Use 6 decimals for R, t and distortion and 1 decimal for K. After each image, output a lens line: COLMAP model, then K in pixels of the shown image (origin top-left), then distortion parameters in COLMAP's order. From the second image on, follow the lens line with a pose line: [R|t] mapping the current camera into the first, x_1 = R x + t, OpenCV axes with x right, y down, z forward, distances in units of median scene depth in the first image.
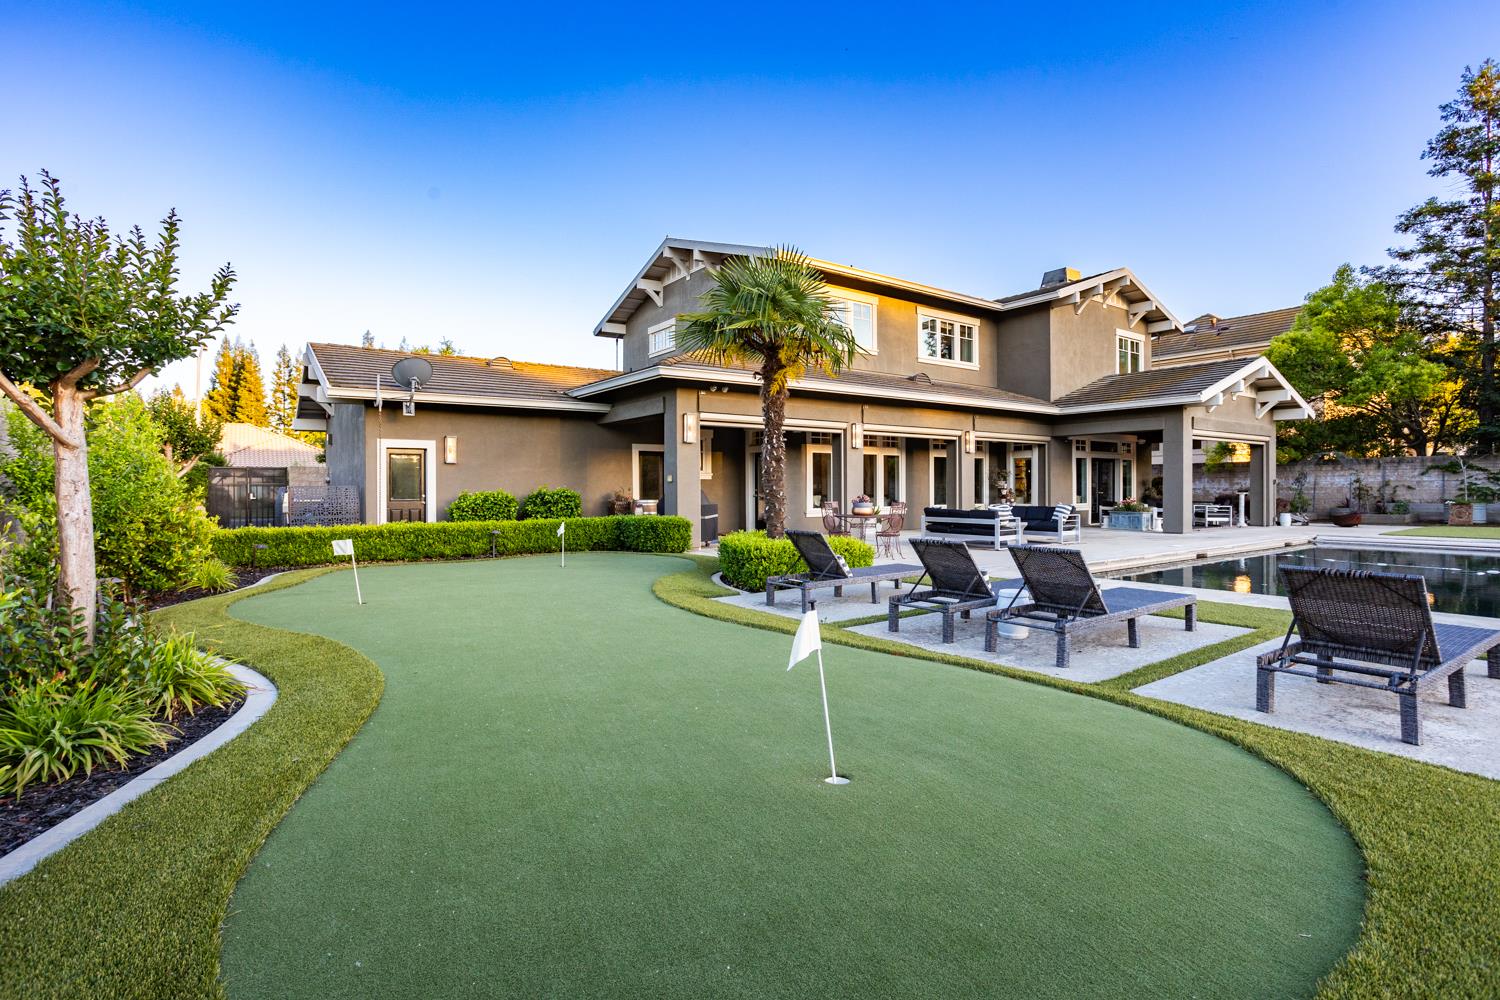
lens RADIAL K [[734.1, 0, 641.7], [0, 734.1, 505.7], [0, 0, 1]] dist [-0.026325, 0.017043]
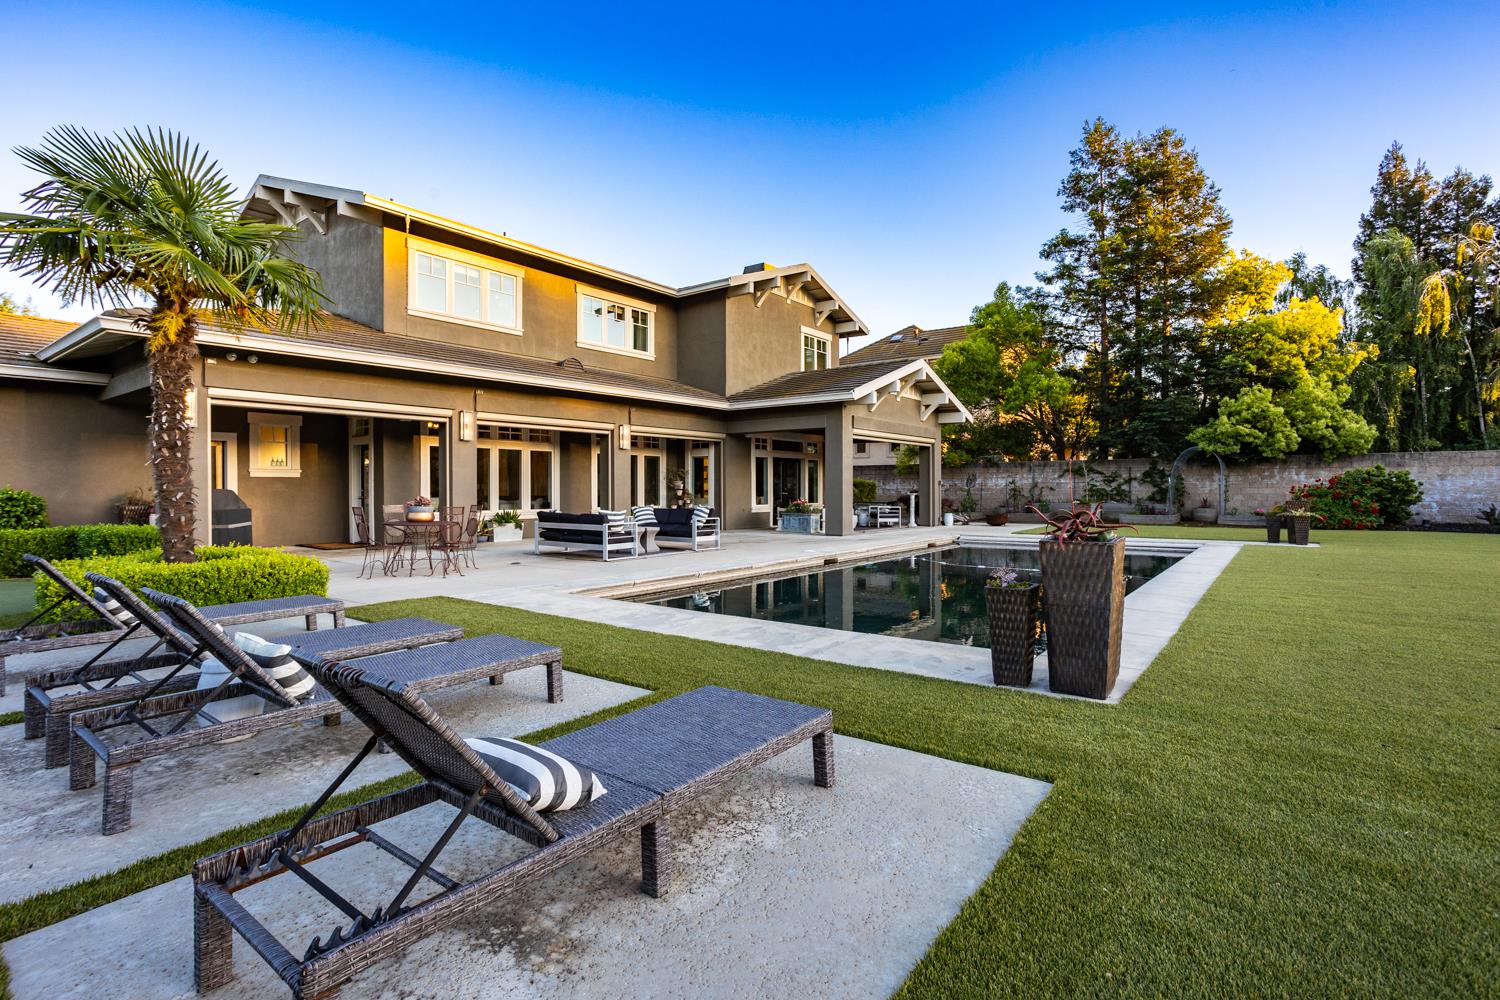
lens RADIAL K [[734.1, 0, 672.0], [0, 734.1, 510.4], [0, 0, 1]] dist [-0.026325, 0.017043]
pose [[0.961521, -0.007901, 0.274618, 0.224465], [0.007090, 0.999967, 0.003946, -0.000663], [-0.274640, -0.001847, 0.961545, 0.106311]]
